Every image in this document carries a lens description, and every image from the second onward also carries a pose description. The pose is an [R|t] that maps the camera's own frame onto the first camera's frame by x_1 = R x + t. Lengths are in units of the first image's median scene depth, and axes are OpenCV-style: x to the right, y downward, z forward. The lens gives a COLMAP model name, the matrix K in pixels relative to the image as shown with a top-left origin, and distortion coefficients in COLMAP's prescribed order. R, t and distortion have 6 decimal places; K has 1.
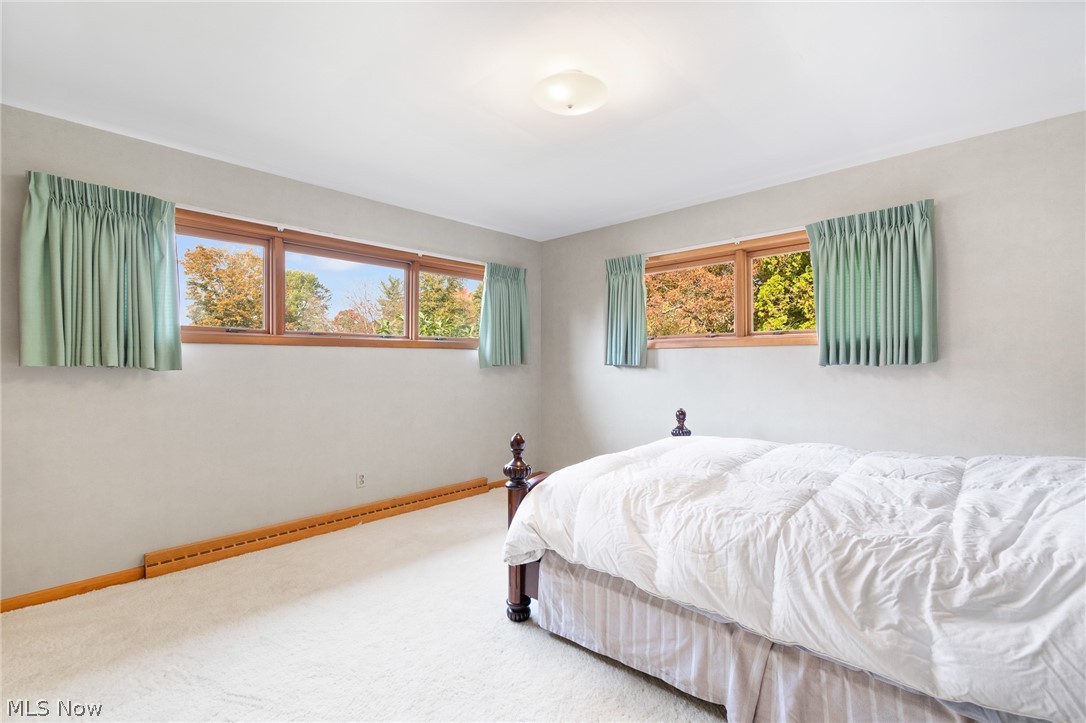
lens RADIAL K [[481.9, 0, 537.3], [0, 481.9, 362.7], [0, 0, 1]] dist [0.001091, -0.000165]
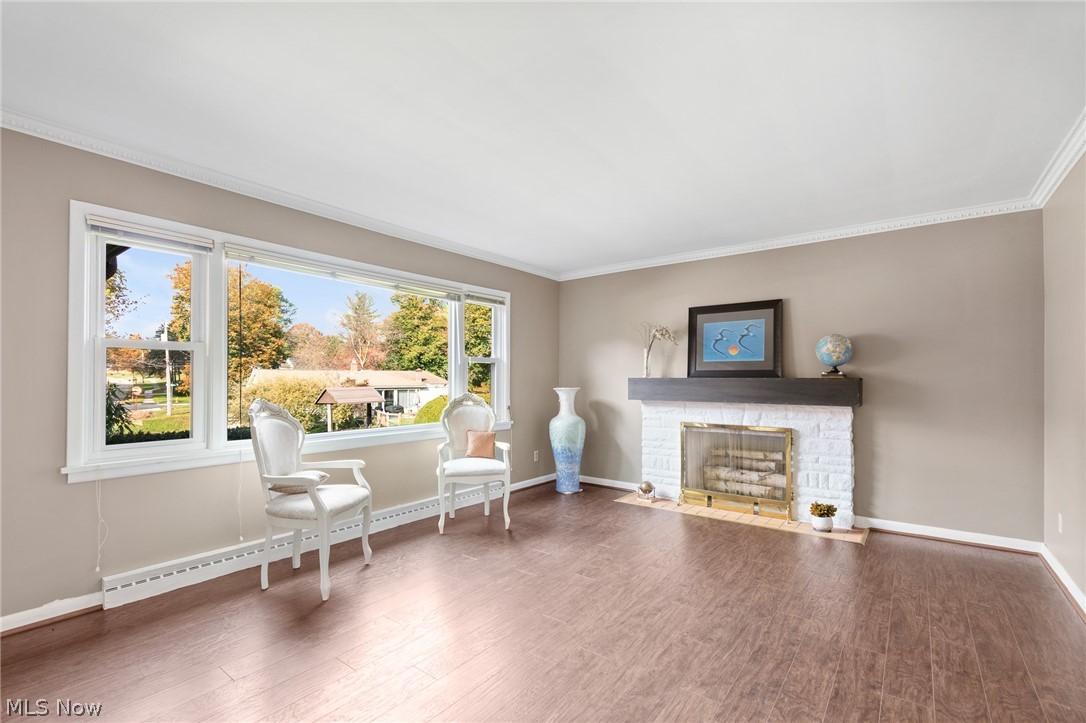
lens RADIAL K [[481.9, 0, 543.5], [0, 481.9, 371.2], [0, 0, 1]] dist [0.001091, -0.000165]
pose [[0.995796, 0.008373, 0.091215, -0.038832], [-0.006675, 0.999799, -0.018907, 0.000289], [-0.091355, 0.018218, 0.995652, -0.038373]]
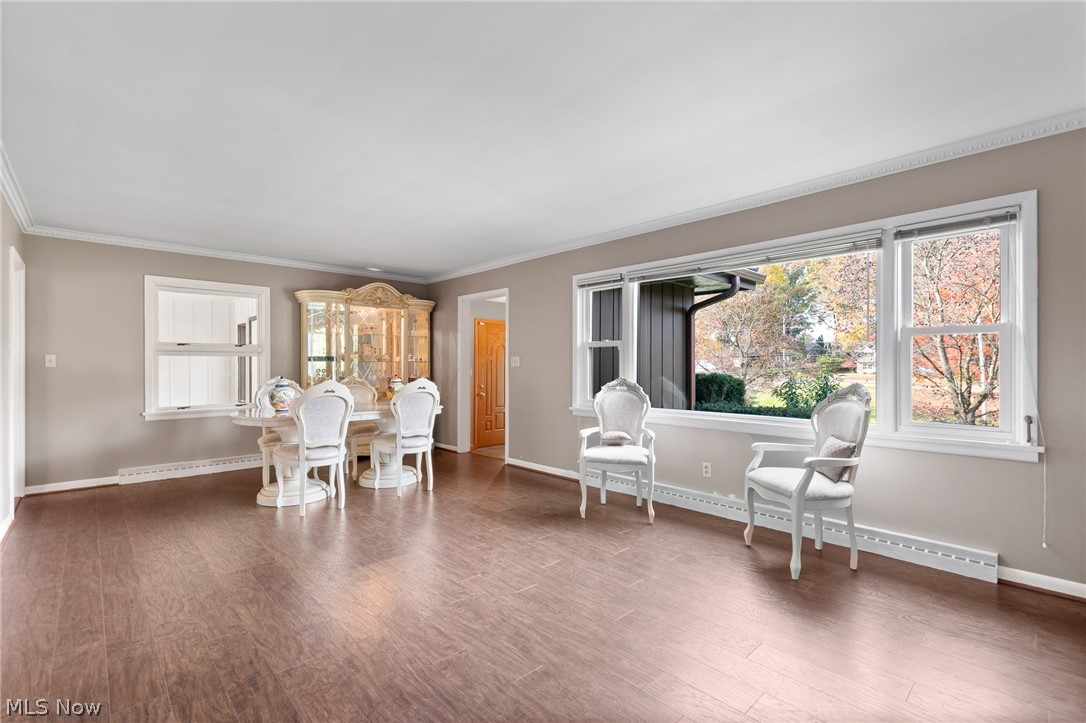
lens RADIAL K [[481.9, 0, 538.0], [0, 481.9, 362.9], [0, 0, 1]] dist [0.001091, -0.000165]
pose [[-0.071657, -0.000457, -0.997429, 0.496559], [-0.003390, 0.999994, -0.000215, 0.000477], [0.997424, 0.003366, -0.071658, 0.465459]]
